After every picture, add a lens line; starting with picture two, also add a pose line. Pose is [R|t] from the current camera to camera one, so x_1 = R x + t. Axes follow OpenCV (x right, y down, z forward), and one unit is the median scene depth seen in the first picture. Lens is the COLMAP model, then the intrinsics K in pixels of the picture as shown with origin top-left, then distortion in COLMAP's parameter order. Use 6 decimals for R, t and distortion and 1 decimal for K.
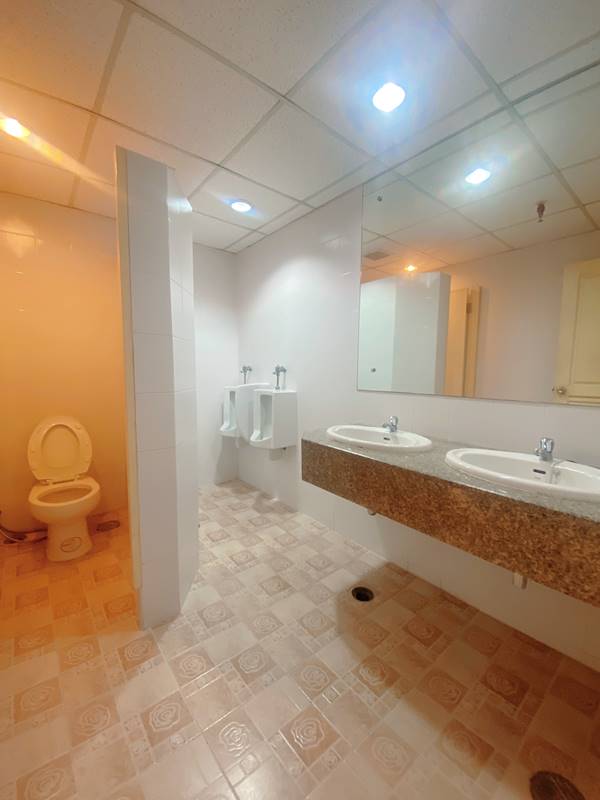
lens RADIAL K [[319.7, 0, 295.9], [0, 319.7, 396.2], [0, 0, 1]] dist [-0.016487, -0.000284]
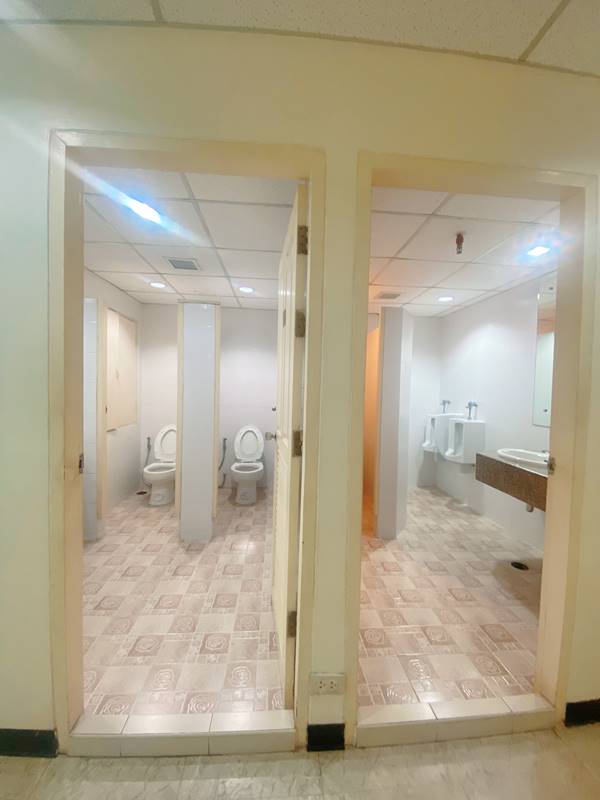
lens RADIAL K [[319.7, 0, 295.9], [0, 319.7, 396.2], [0, 0, 1]] dist [-0.016487, -0.000284]
pose [[0.816336, 0.022869, -0.577124, 0.122065], [-0.061171, 0.997019, -0.047018, -0.012142], [0.574328, 0.073686, 0.815302, -0.527120]]
